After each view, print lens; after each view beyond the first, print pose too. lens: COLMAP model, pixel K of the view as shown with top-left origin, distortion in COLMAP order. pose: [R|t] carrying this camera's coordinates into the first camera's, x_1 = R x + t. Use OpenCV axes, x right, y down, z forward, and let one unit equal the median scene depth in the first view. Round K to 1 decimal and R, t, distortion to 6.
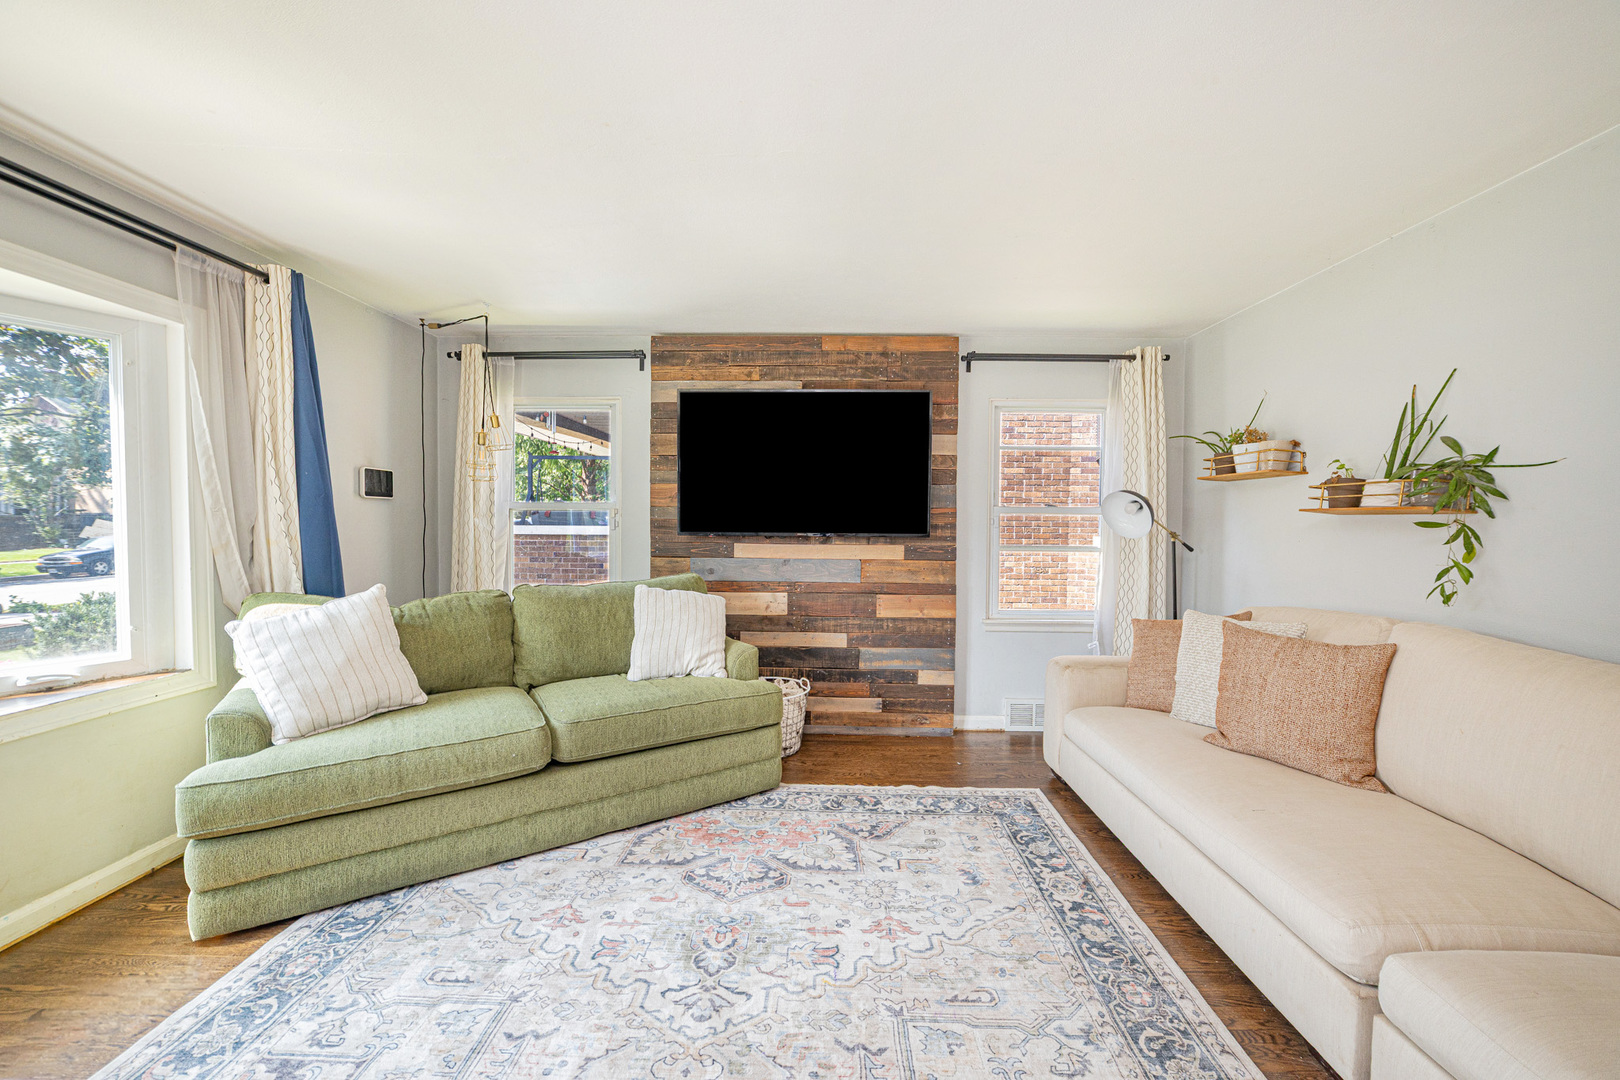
lens RADIAL K [[614.0, 0, 810.6], [0, 614.0, 537.5], [0, 0, 1]] dist [-0.010440, 0.002576]
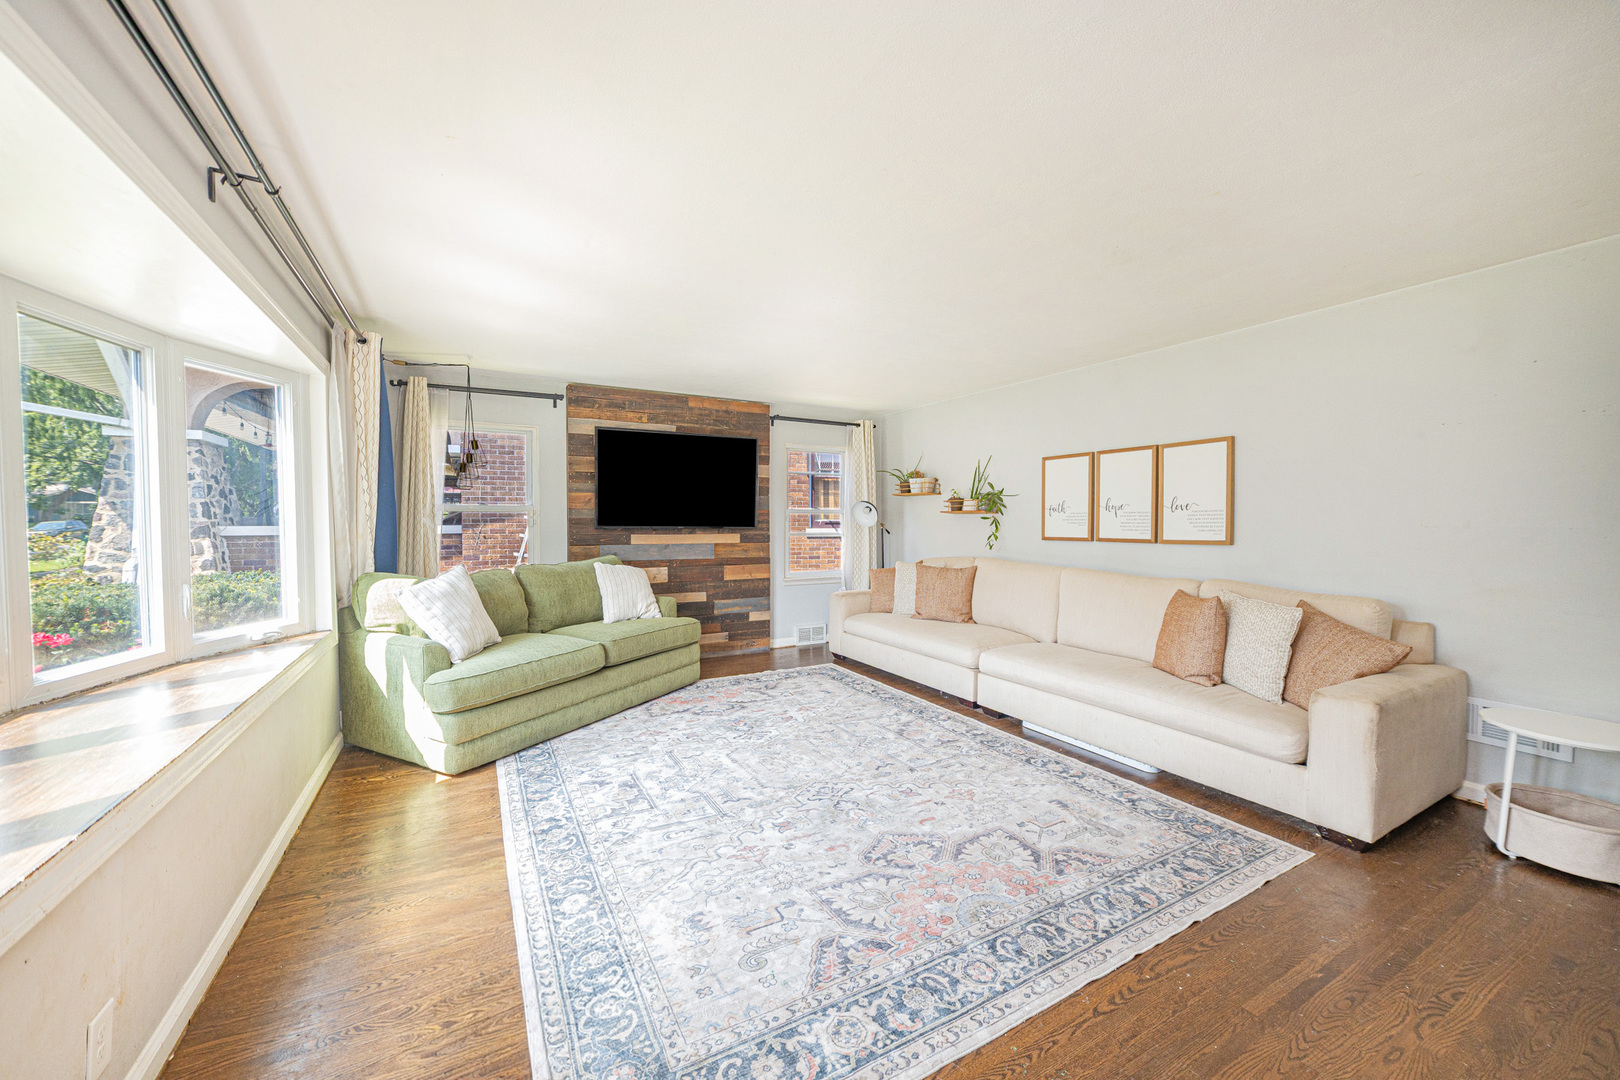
lens RADIAL K [[614.0, 0, 808.2], [0, 614.0, 535.8], [0, 0, 1]] dist [-0.010440, 0.002576]
pose [[0.863162, -0.020361, 0.504517, -0.645125], [0.020288, 0.999778, 0.005639, 0.016662], [-0.504520, 0.005368, 0.863384, -0.589836]]
